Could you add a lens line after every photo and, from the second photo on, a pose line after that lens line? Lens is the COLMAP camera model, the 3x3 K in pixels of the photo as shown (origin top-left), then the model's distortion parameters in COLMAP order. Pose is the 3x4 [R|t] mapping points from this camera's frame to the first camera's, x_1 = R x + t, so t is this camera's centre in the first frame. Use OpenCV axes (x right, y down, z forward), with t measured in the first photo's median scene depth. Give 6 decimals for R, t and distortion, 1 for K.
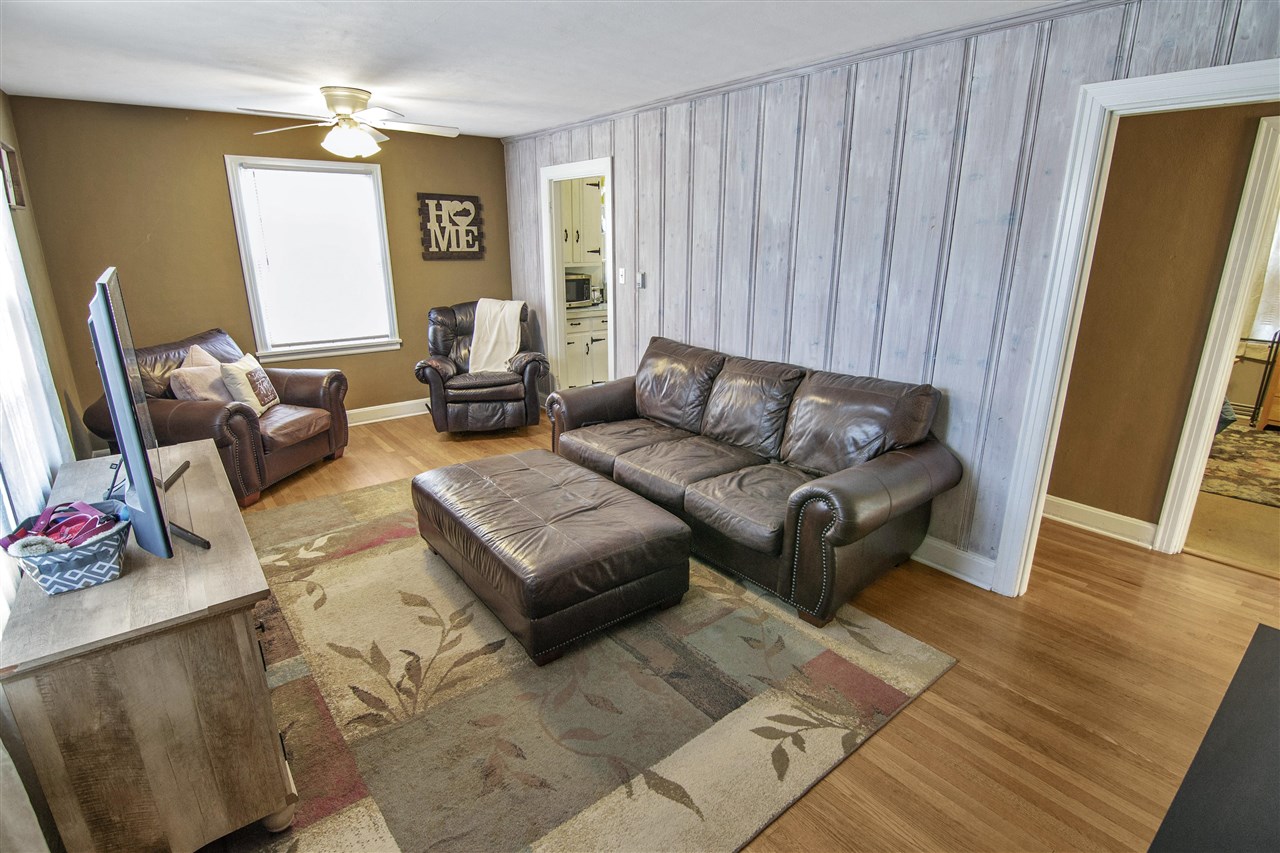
lens RADIAL K [[627.9, 0, 642.5], [0, 627.9, 423.8], [0, 0, 1]] dist [-0.011294, -0.004060]
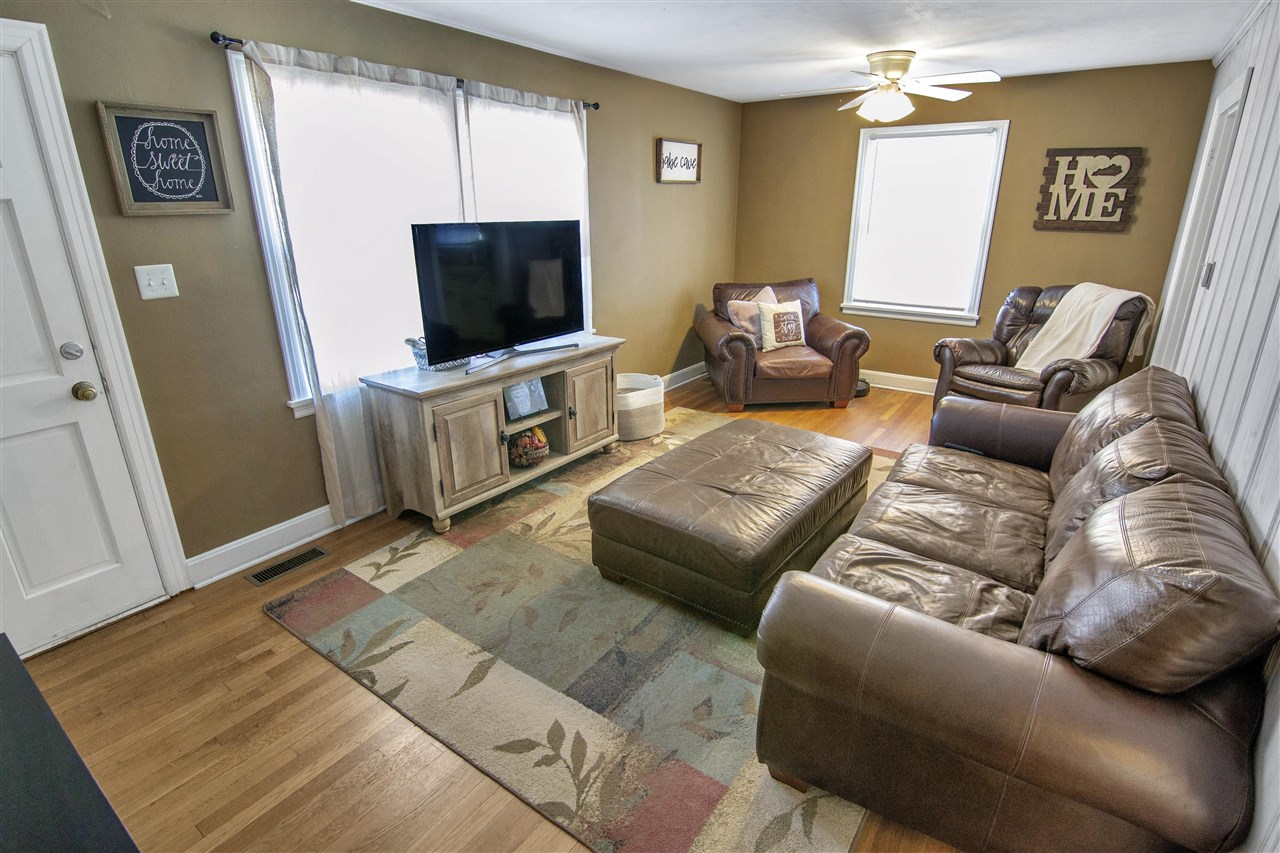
lens RADIAL K [[627.9, 0, 640.0], [0, 627.9, 420.7], [0, 0, 1]] dist [-0.011294, -0.004060]
pose [[0.267092, 0.311984, -0.911772, 0.428635], [-0.270199, 0.932437, 0.239904, -0.093744], [0.925016, 0.182283, 0.333344, 0.324148]]
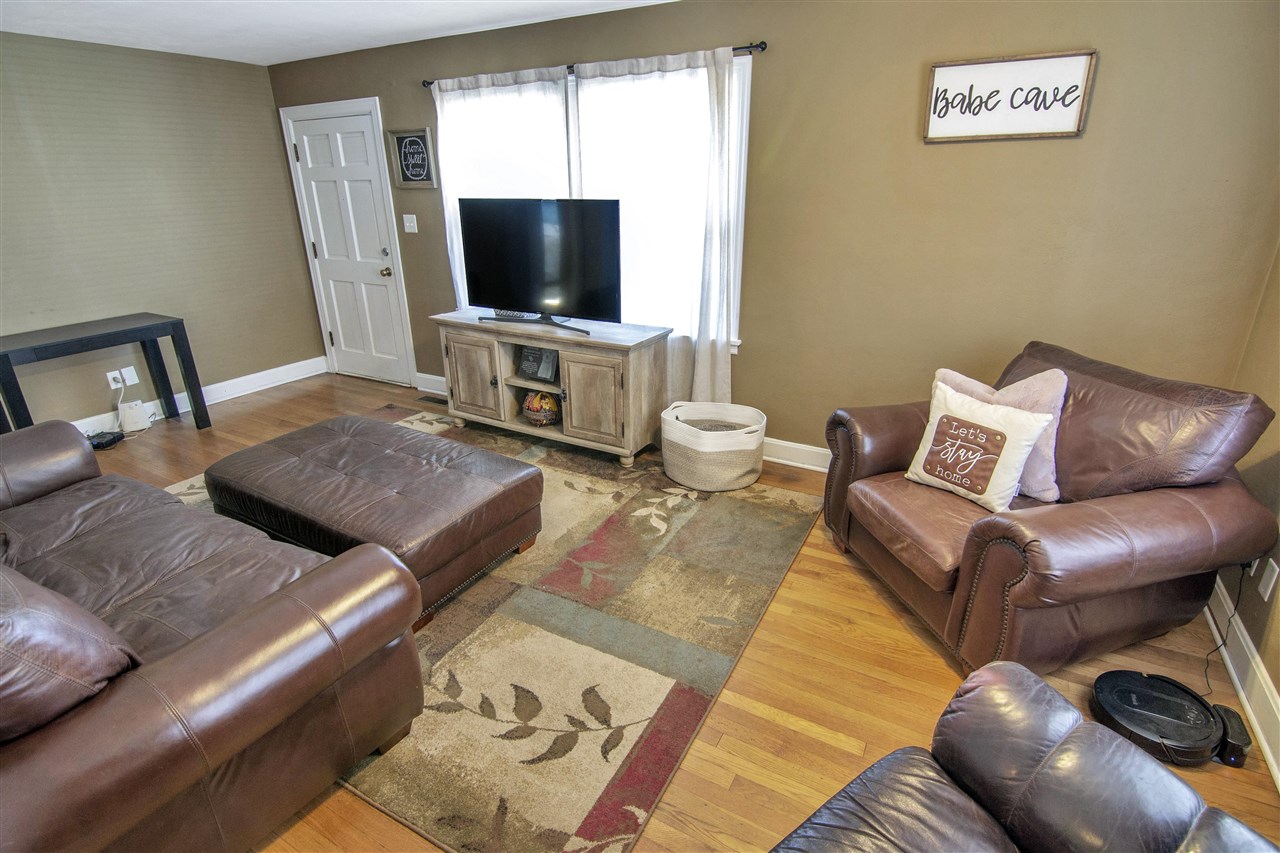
lens RADIAL K [[627.9, 0, 641.0], [0, 627.9, 422.4], [0, 0, 1]] dist [-0.011294, -0.004060]
pose [[-0.927234, 0.142416, -0.346344, -0.143438], [-0.097897, 0.800516, 0.591261, -0.341387], [0.361459, 0.582144, -0.728324, 1.149398]]
